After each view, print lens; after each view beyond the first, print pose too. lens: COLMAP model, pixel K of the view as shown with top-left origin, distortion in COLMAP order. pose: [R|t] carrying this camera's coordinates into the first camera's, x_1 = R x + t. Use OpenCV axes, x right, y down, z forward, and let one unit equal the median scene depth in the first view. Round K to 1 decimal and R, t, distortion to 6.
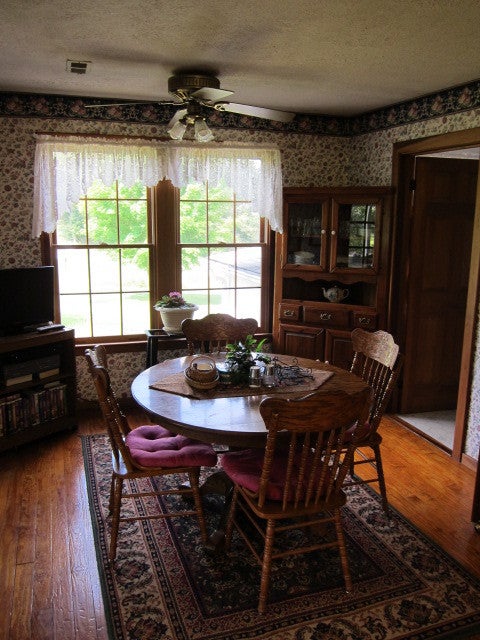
lens RADIAL K [[534.0, 0, 240.5], [0, 534.0, 318.0], [0, 0, 1]] dist [-0.054791, -0.000450]
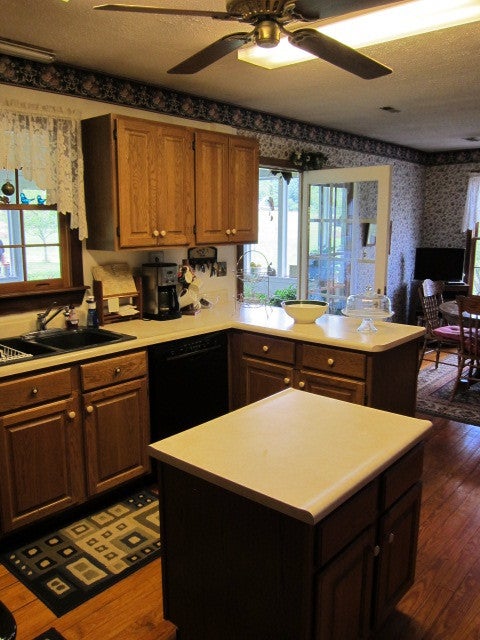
lens RADIAL K [[534.0, 0, 242.1], [0, 534.0, 320.7], [0, 0, 1]] dist [-0.054791, -0.000450]
pose [[0.503555, 0.151097, -0.850648, 0.772949], [-0.163539, 0.983458, 0.077878, 0.116752], [0.848344, 0.099898, 0.519936, -0.482957]]
